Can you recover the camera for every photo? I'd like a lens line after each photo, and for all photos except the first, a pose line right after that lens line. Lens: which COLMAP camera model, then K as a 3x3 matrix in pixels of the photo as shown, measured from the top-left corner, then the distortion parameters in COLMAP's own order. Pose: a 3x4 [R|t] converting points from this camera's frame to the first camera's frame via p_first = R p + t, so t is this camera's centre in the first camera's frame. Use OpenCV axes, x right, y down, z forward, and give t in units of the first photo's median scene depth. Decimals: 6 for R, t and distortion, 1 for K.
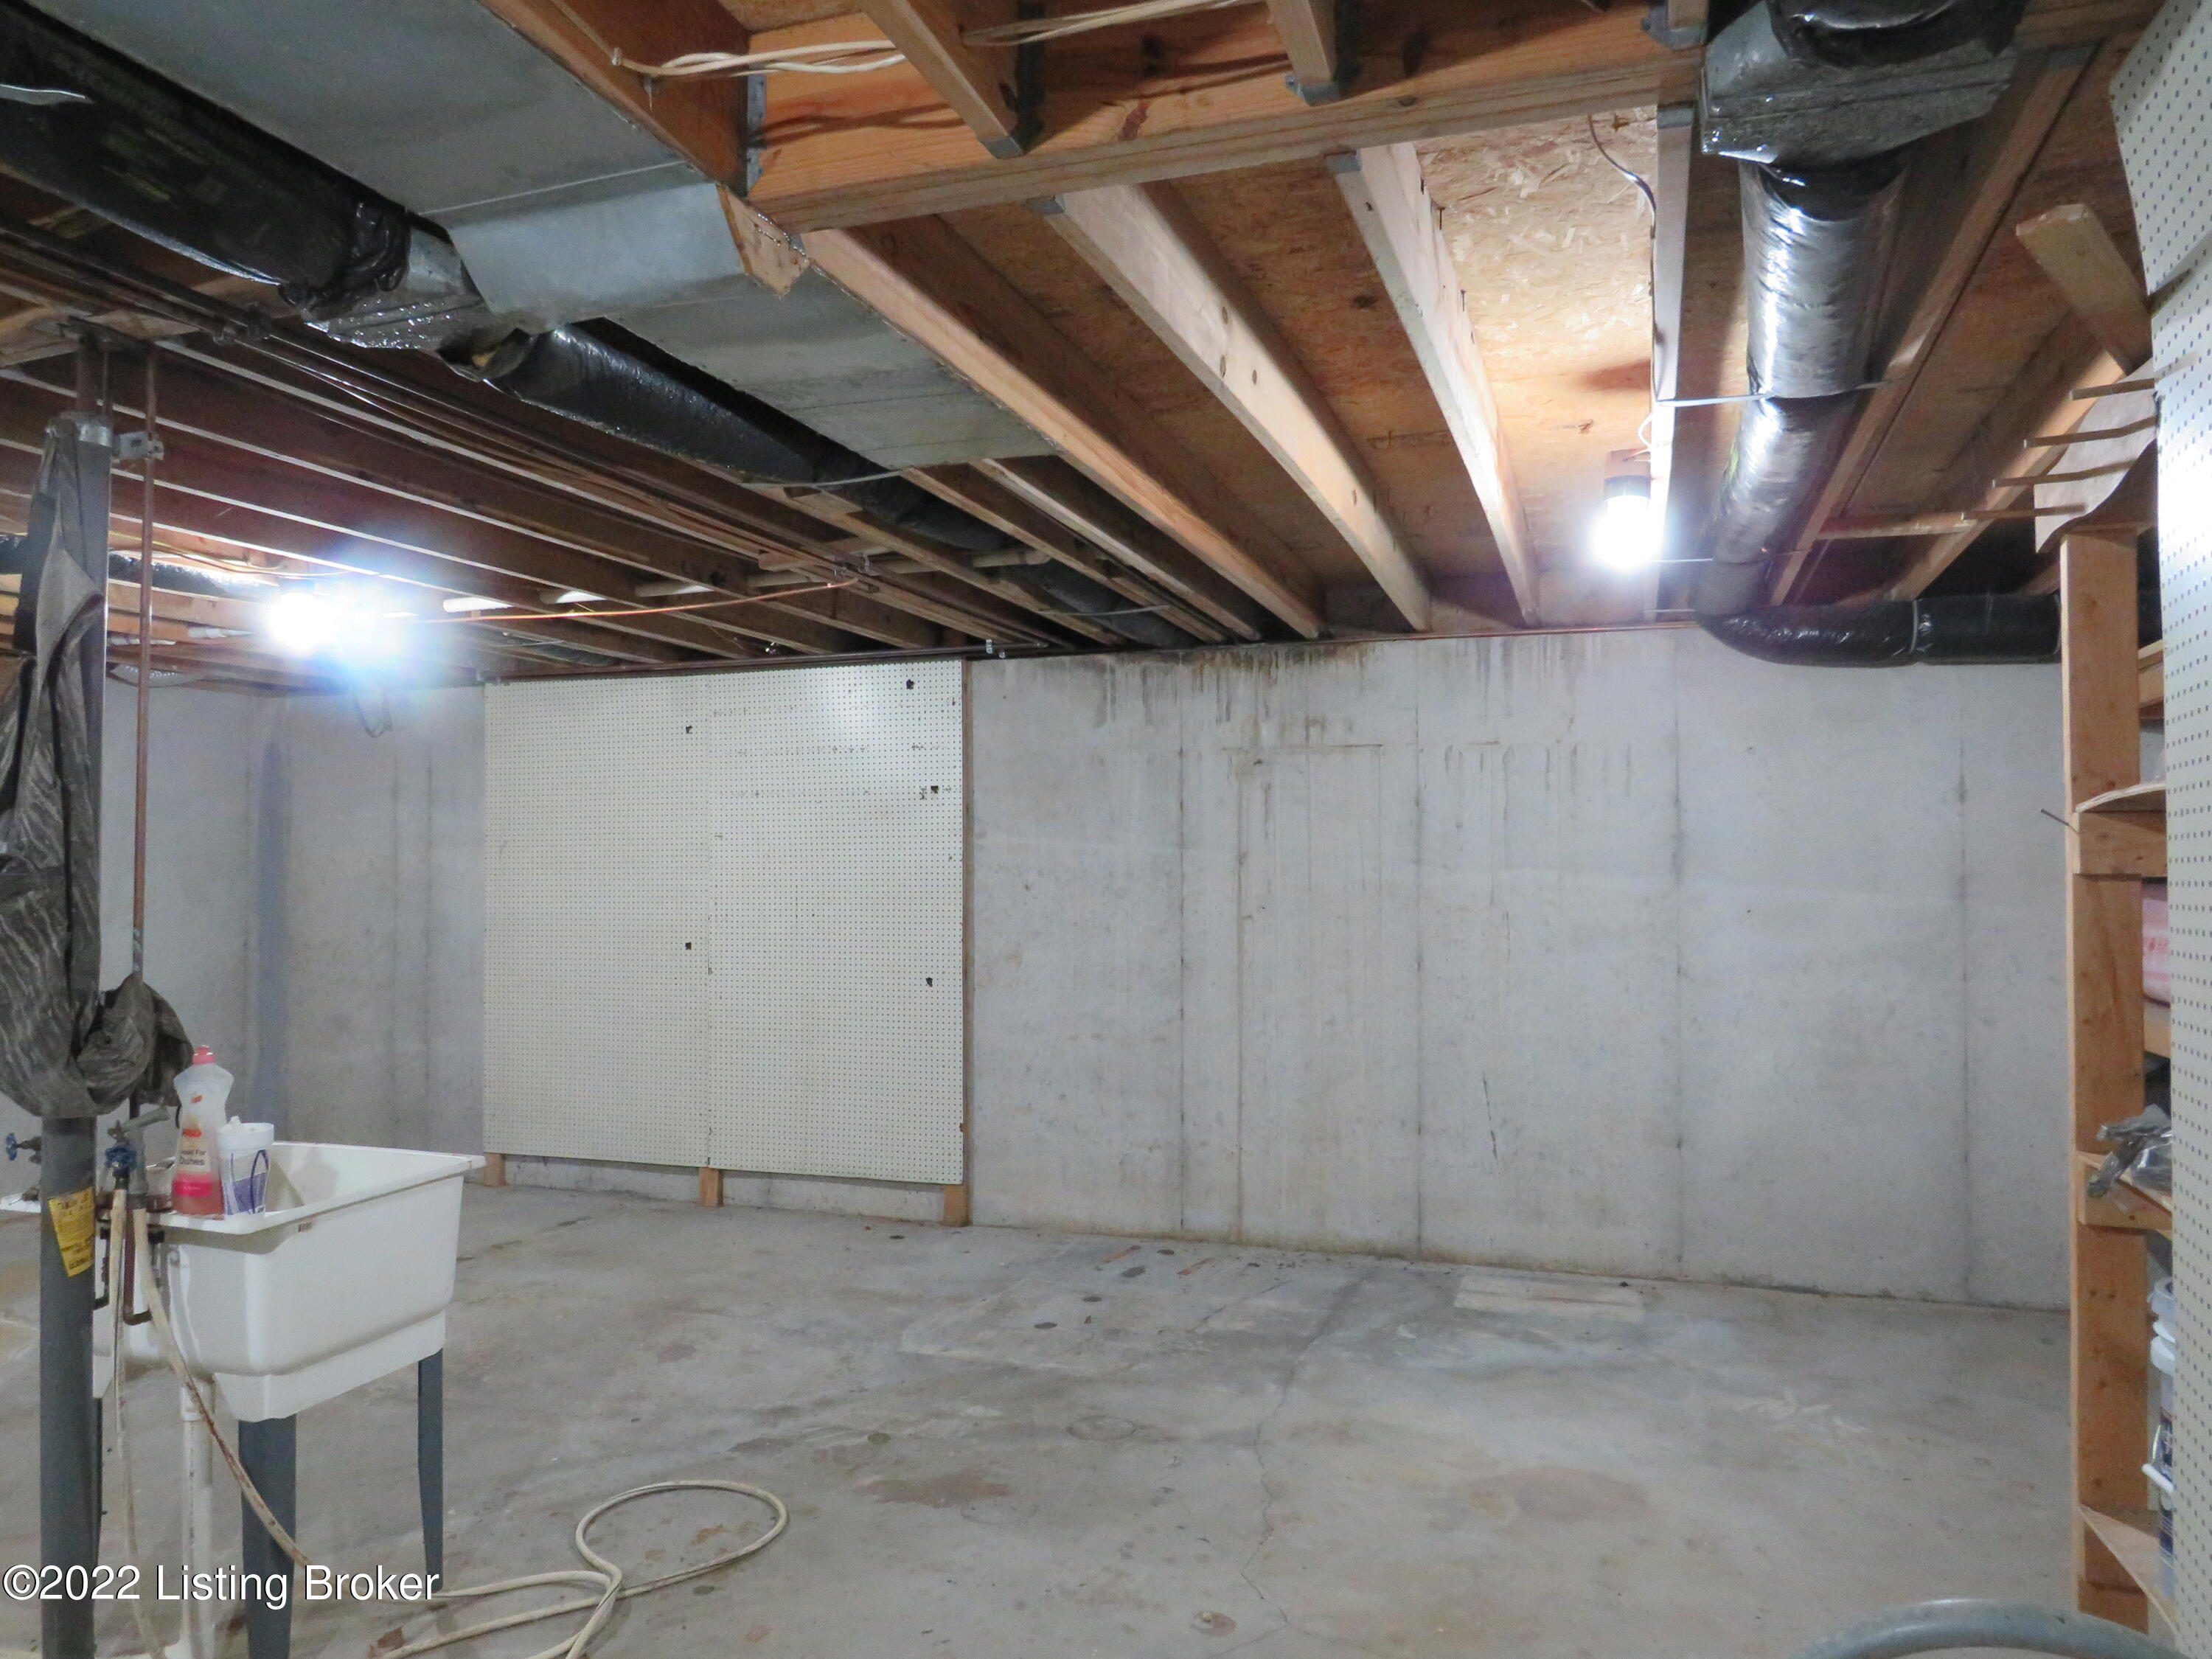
lens RADIAL K [[1558.5, 0, 1101.7], [0, 1558.5, 833.3], [0, 0, 1]] dist [-0.019677, -0.000641]
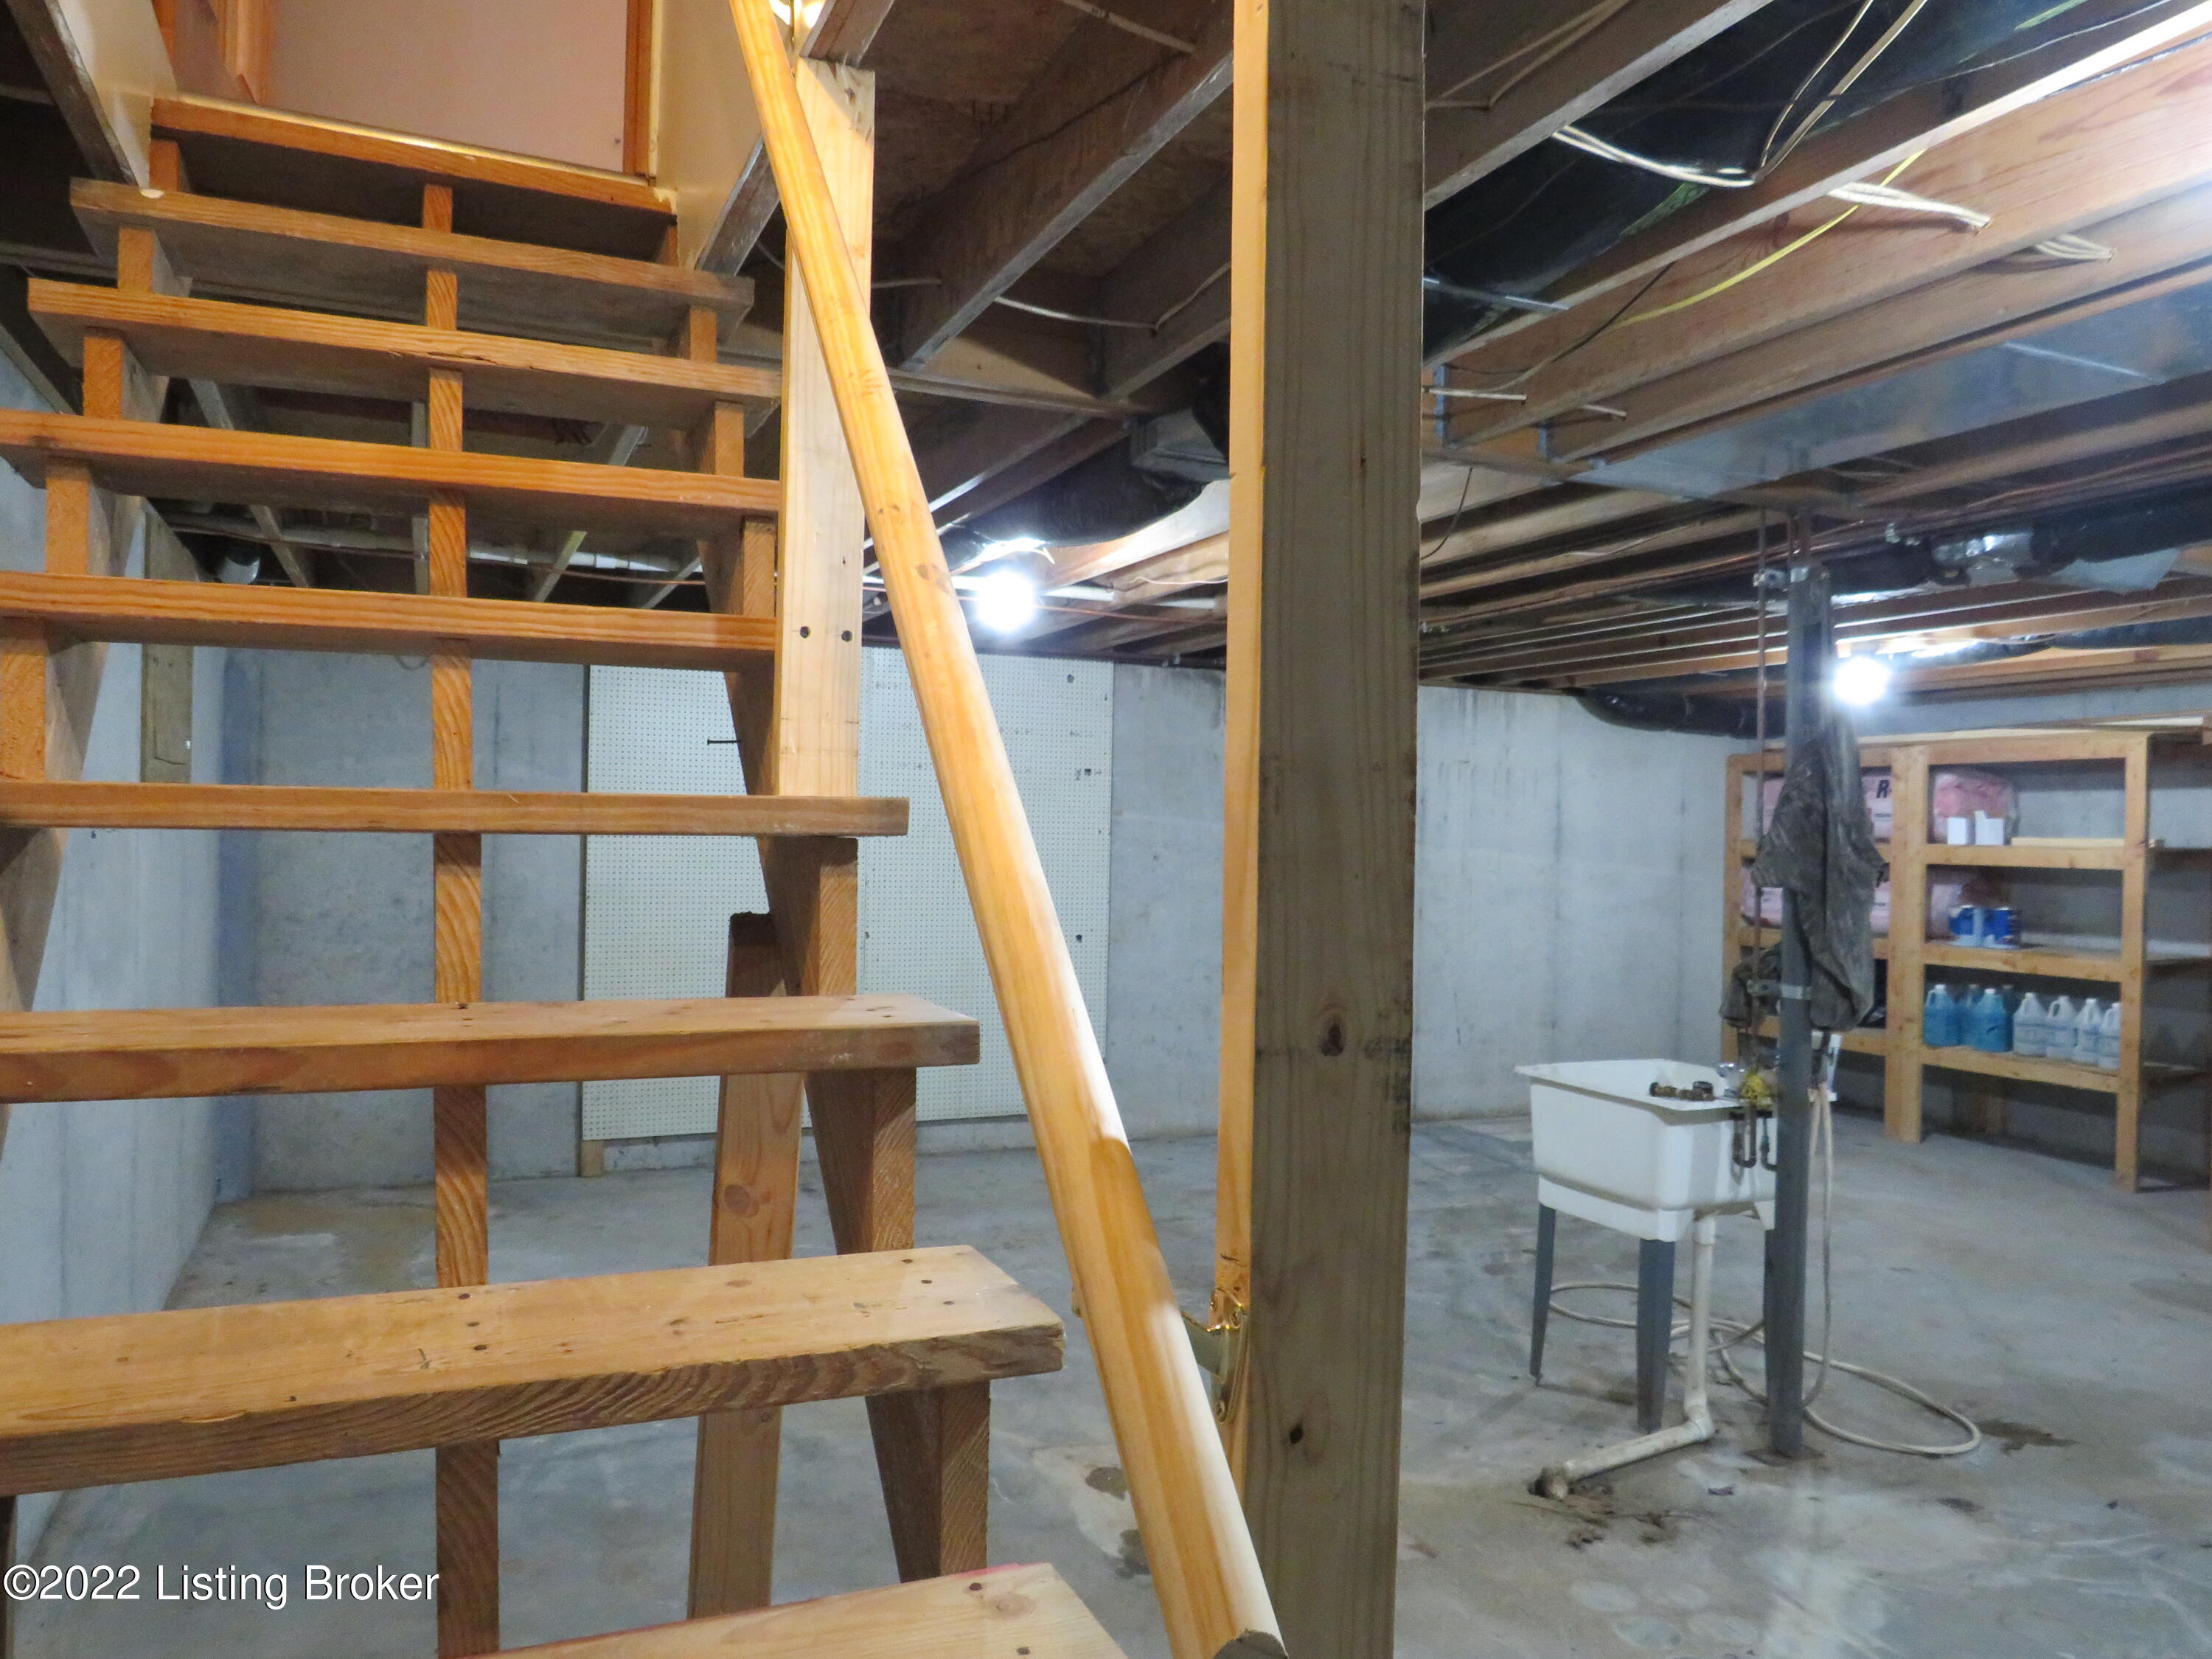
lens RADIAL K [[1558.5, 0, 1105.0], [0, 1558.5, 830.4], [0, 0, 1]] dist [-0.019677, -0.000641]
pose [[0.735033, 0.015655, 0.677850, -1.001263], [-0.039889, 0.999000, 0.020182, -0.009908], [-0.676857, -0.041873, 0.734923, 0.160195]]
